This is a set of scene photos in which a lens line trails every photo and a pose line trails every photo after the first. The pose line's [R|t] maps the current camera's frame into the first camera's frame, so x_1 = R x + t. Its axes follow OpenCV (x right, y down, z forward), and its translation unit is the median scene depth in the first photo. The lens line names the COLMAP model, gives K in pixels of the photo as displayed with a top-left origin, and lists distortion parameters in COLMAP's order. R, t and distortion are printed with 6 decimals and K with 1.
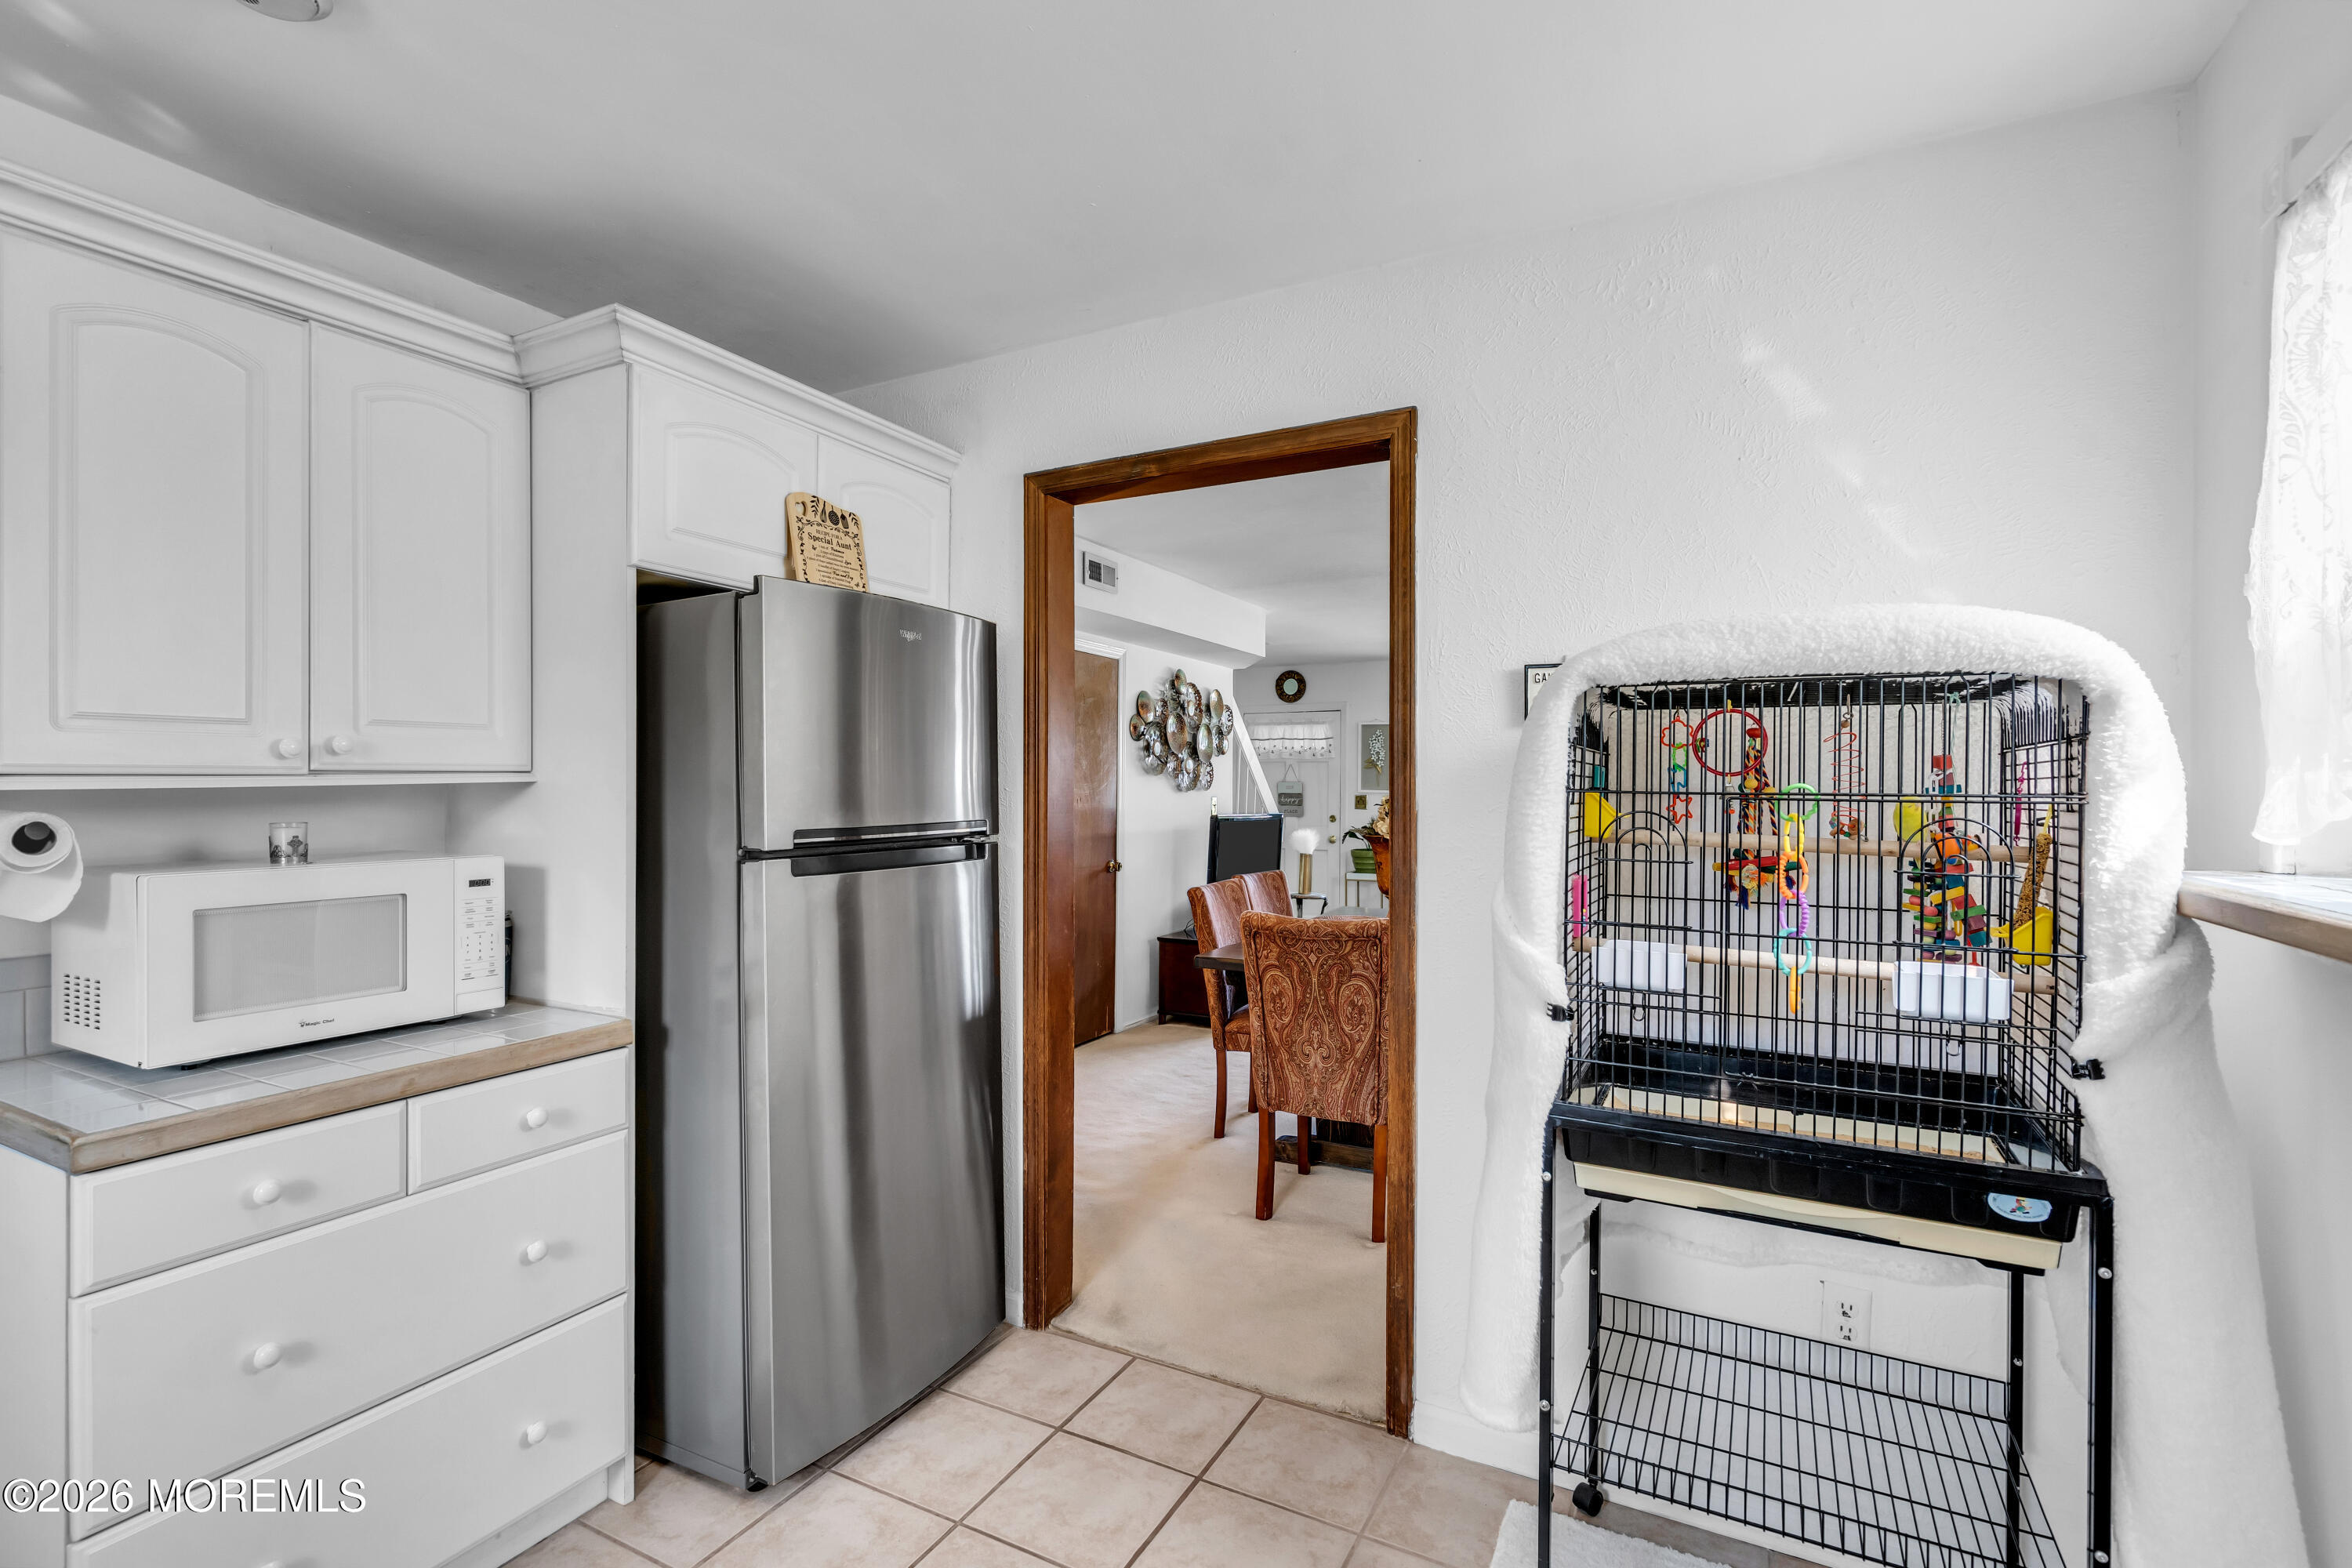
lens RADIAL K [[1090.3, 0, 1176.0], [0, 1090.3, 784.0], [0, 0, 1]] dist [-0.000376, -0.000074]
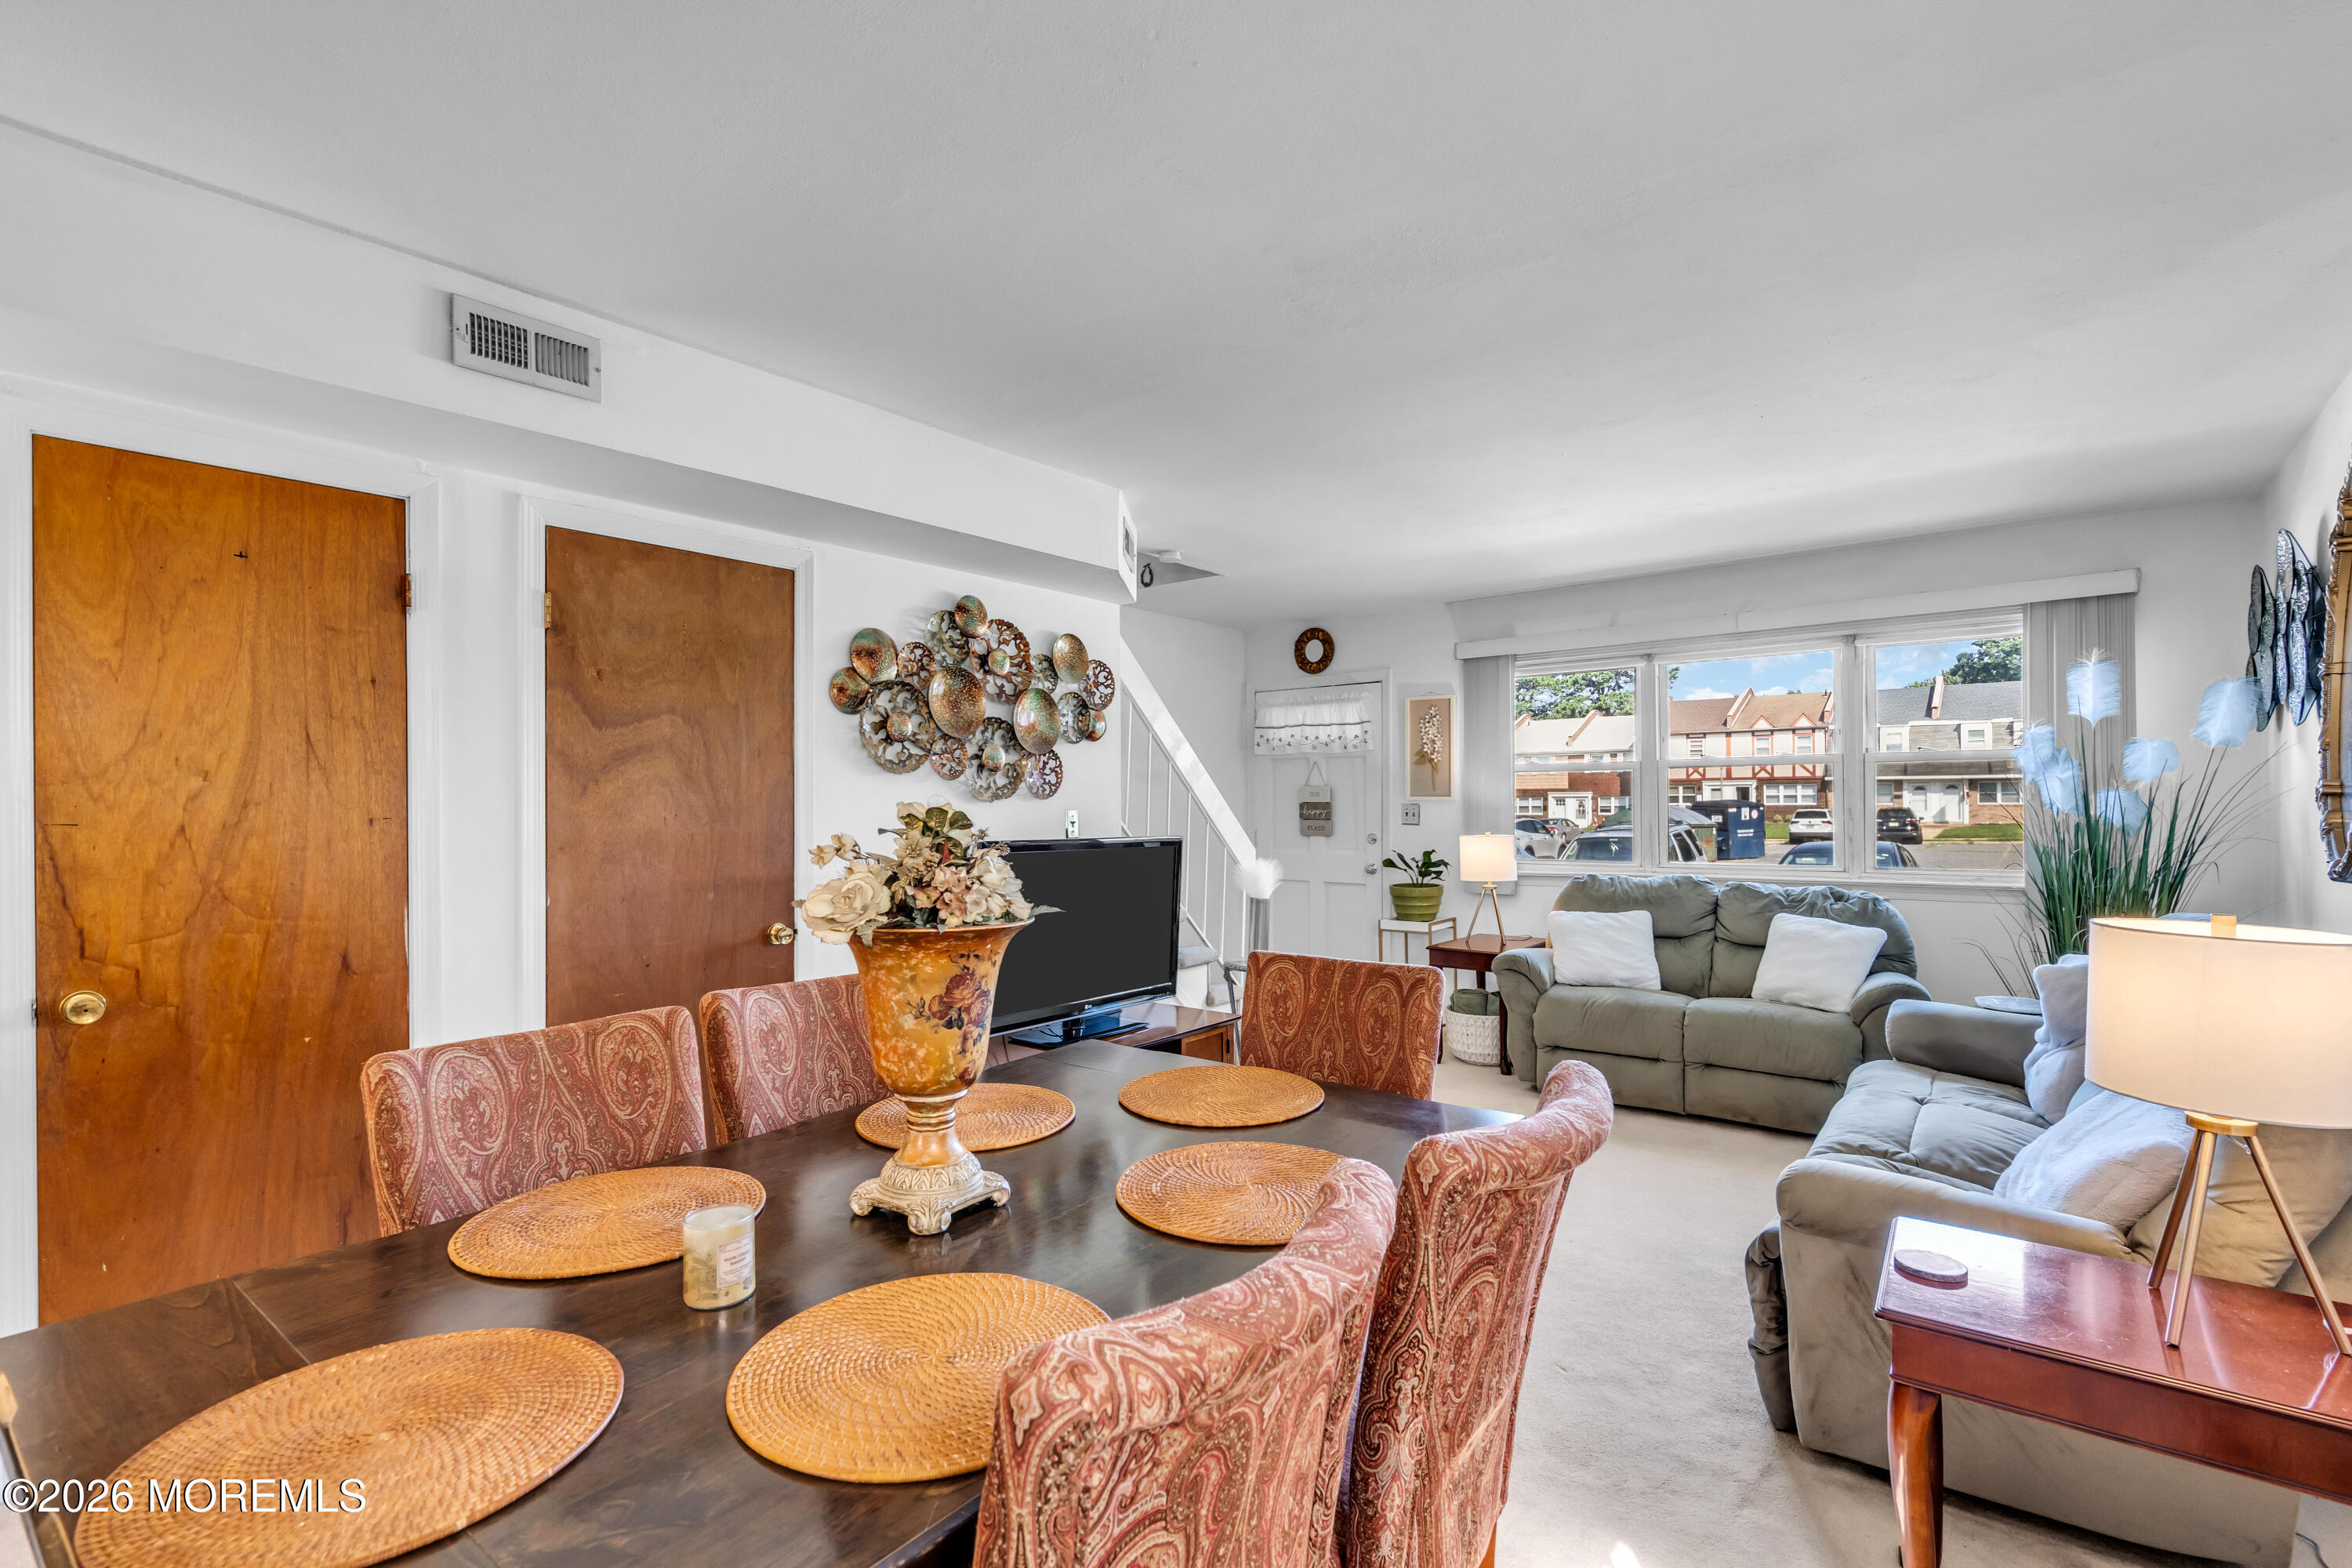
lens RADIAL K [[1090.3, 0, 1176.0], [0, 1090.3, 784.0], [0, 0, 1]] dist [-0.000376, -0.000074]
pose [[0.980757, -0.006678, -0.195119, 0.217949], [0.005010, 0.999947, -0.009038, 0.003489], [0.195169, 0.007887, 0.980738, 0.414762]]
